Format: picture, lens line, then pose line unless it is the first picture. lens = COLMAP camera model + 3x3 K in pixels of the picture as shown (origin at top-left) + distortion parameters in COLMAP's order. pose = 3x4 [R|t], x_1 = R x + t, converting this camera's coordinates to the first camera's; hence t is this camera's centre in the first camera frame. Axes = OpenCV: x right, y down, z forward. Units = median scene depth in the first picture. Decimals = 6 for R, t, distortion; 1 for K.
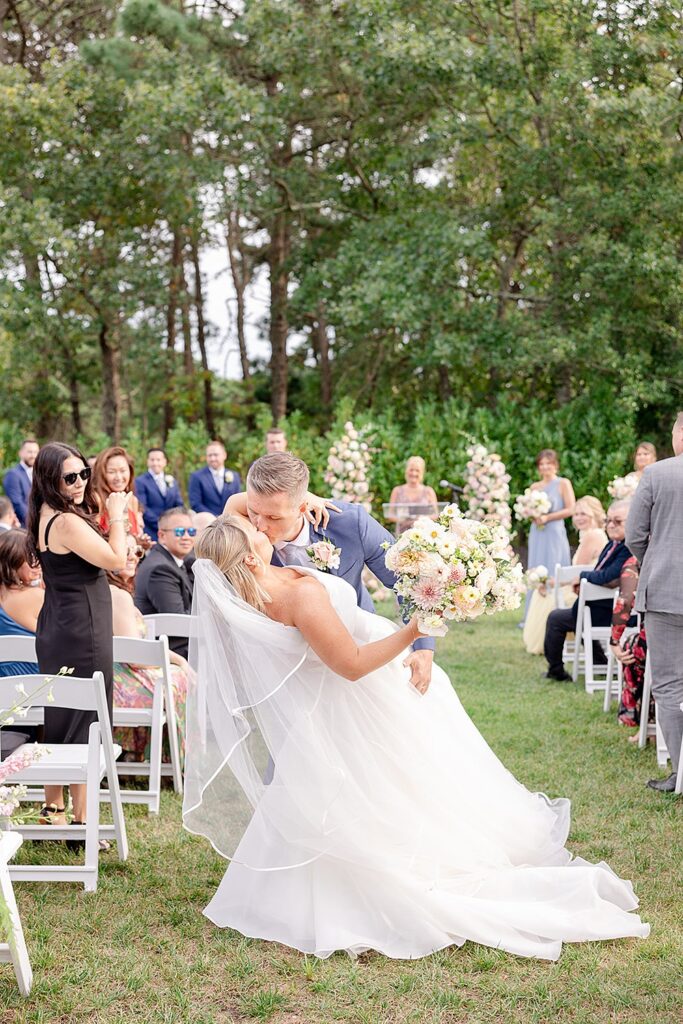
lens RADIAL K [[1407.0, 0, 342.5], [0, 1407.0, 531.3], [0, 0, 1]] dist [0.020180, 0.043206]
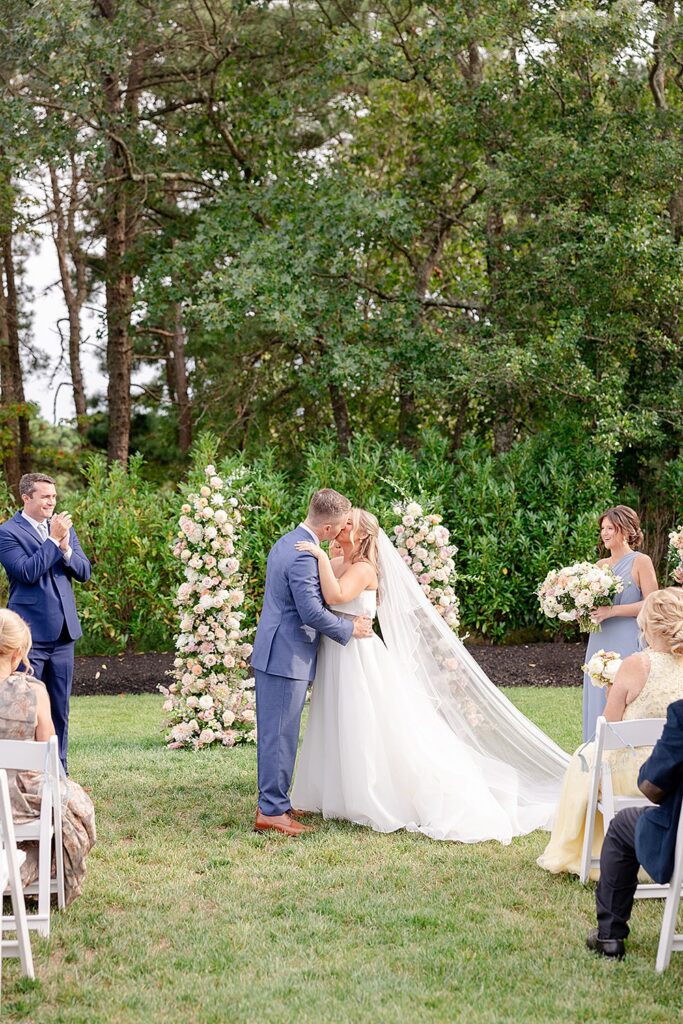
lens RADIAL K [[1321.2, 0, 341.5], [0, 1321.2, 512.0], [0, 0, 1]] dist [0.010582, 0.033469]
pose [[0.995135, -0.000920, 0.098518, 0.004262], [0.006776, 0.998227, -0.059128, -0.017220], [-0.098289, 0.059508, 0.993377, 0.349060]]
